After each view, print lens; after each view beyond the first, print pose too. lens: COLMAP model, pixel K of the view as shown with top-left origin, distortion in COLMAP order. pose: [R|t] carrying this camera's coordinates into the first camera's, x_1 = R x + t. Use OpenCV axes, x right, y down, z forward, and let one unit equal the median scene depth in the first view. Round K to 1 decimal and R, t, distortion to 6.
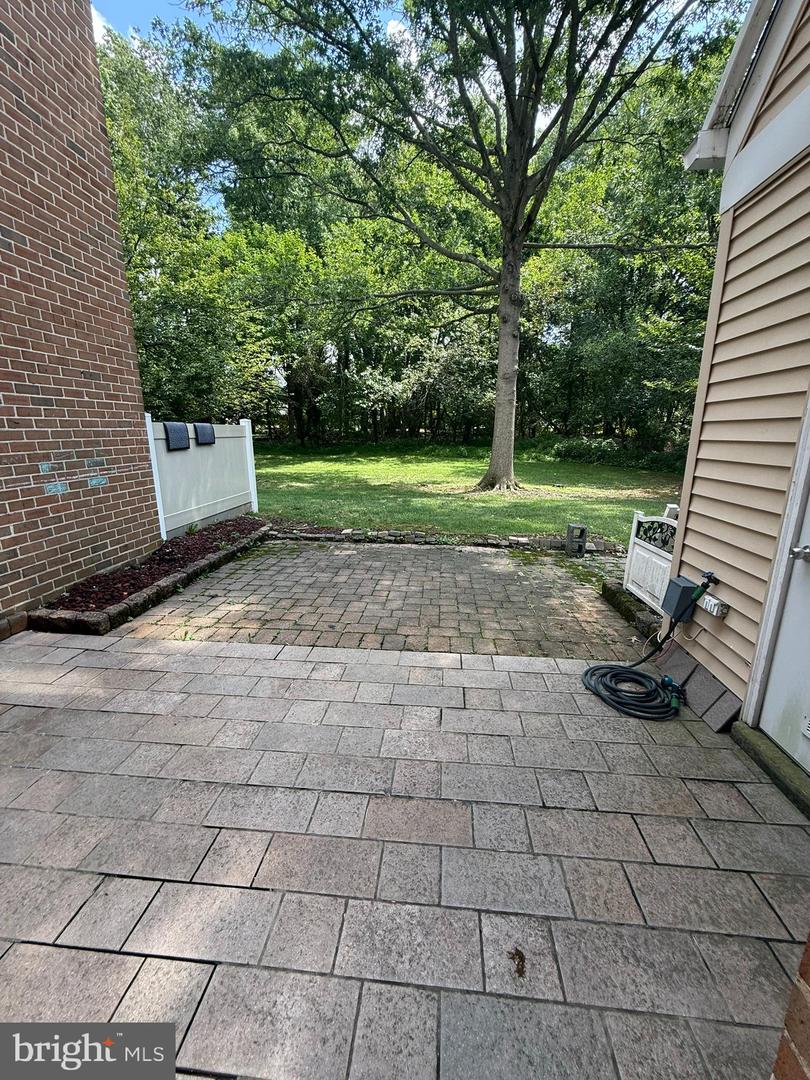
lens RADIAL K [[434.7, 0, 403.7], [0, 434.7, 536.5], [0, 0, 1]] dist [0.002330, 0.000014]
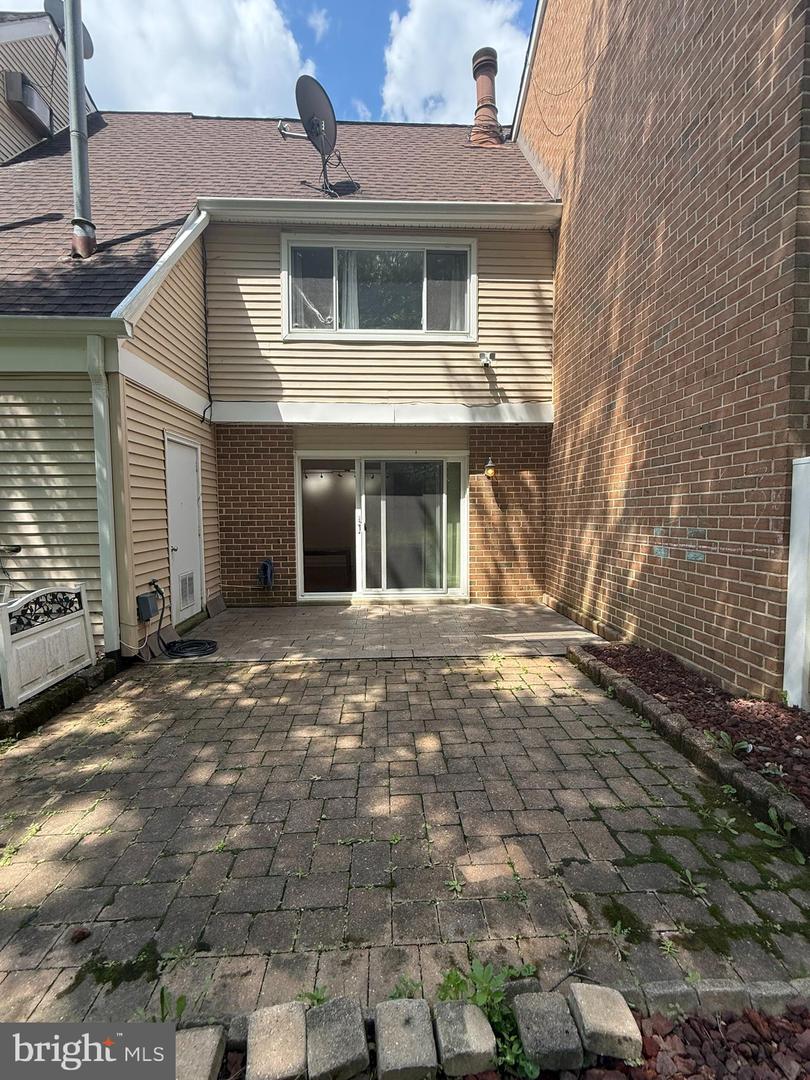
lens RADIAL K [[480.3, 0, 407.5], [0, 480.3, 541.7], [0, 0, 1]] dist [0.000135, 0.001829]
pose [[-0.989663, 0.017536, -0.142338, -0.012890], [-0.025226, 0.955736, 0.293141, -0.137221], [0.141178, 0.293702, -0.945414, 0.602419]]
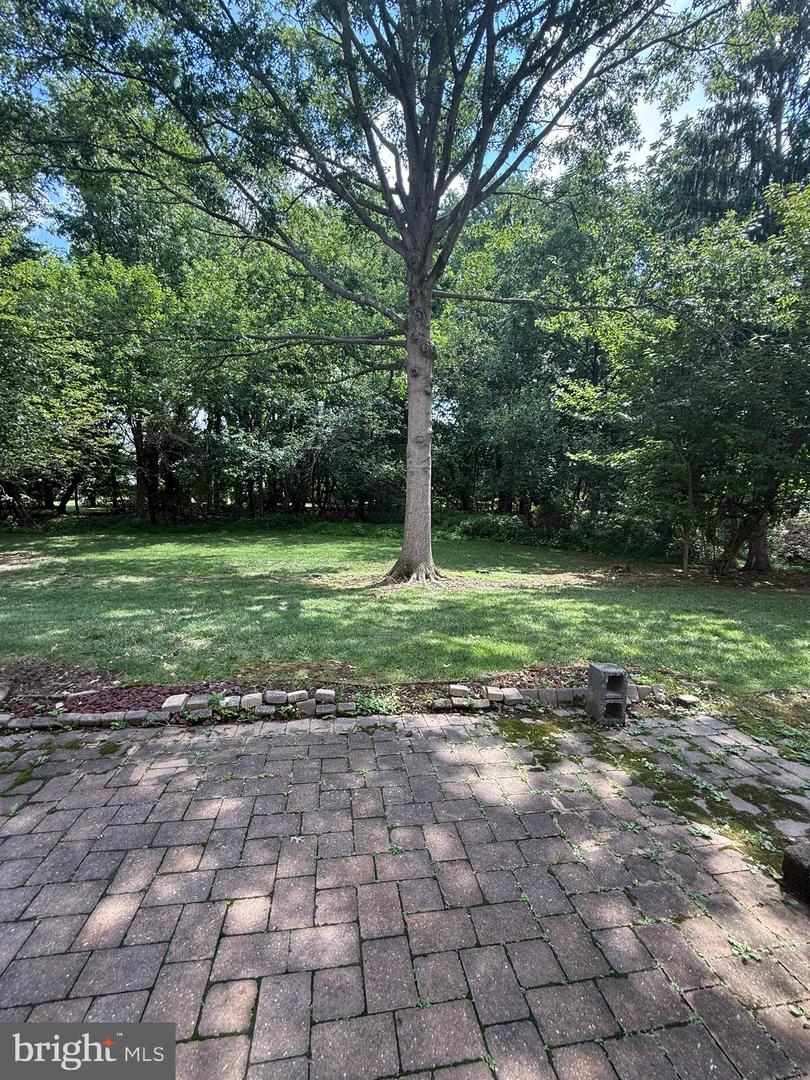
lens RADIAL K [[480.3, 0, 409.1], [0, 480.3, 537.8], [0, 0, 1]] dist [0.000135, 0.001829]
pose [[0.968695, -0.006610, 0.248166, -0.003961], [0.048945, 0.985110, -0.164813, -0.049046], [-0.243382, 0.171800, 0.954594, 0.207809]]
